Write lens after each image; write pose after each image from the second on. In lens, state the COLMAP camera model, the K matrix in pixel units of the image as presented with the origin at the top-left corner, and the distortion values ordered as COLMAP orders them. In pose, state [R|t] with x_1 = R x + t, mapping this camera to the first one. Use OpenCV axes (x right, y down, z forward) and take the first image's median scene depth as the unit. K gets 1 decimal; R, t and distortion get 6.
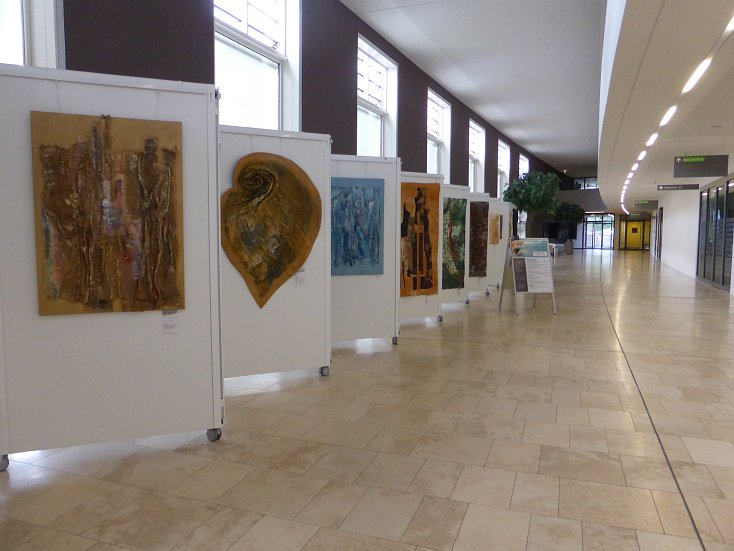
lens RADIAL K [[539.3, 0, 383.3], [0, 539.3, 273.6], [0, 0, 1]] dist [-0.028681, 0.006279]
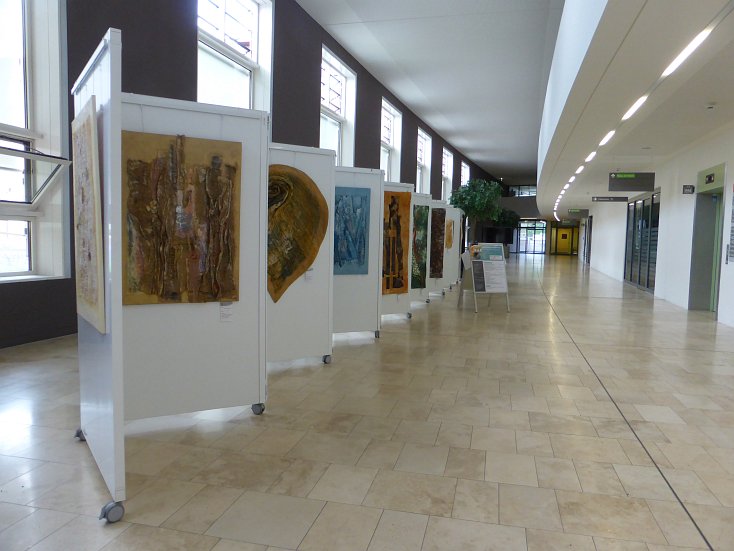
lens RADIAL K [[539.3, 0, 383.3], [0, 539.3, 273.6], [0, 0, 1]] dist [-0.028681, 0.006279]
pose [[0.992793, 0.010039, 0.119424, -0.096028], [-0.009680, 0.999947, -0.003586, 0.003588], [-0.119453, 0.002405, 0.992837, -0.099625]]
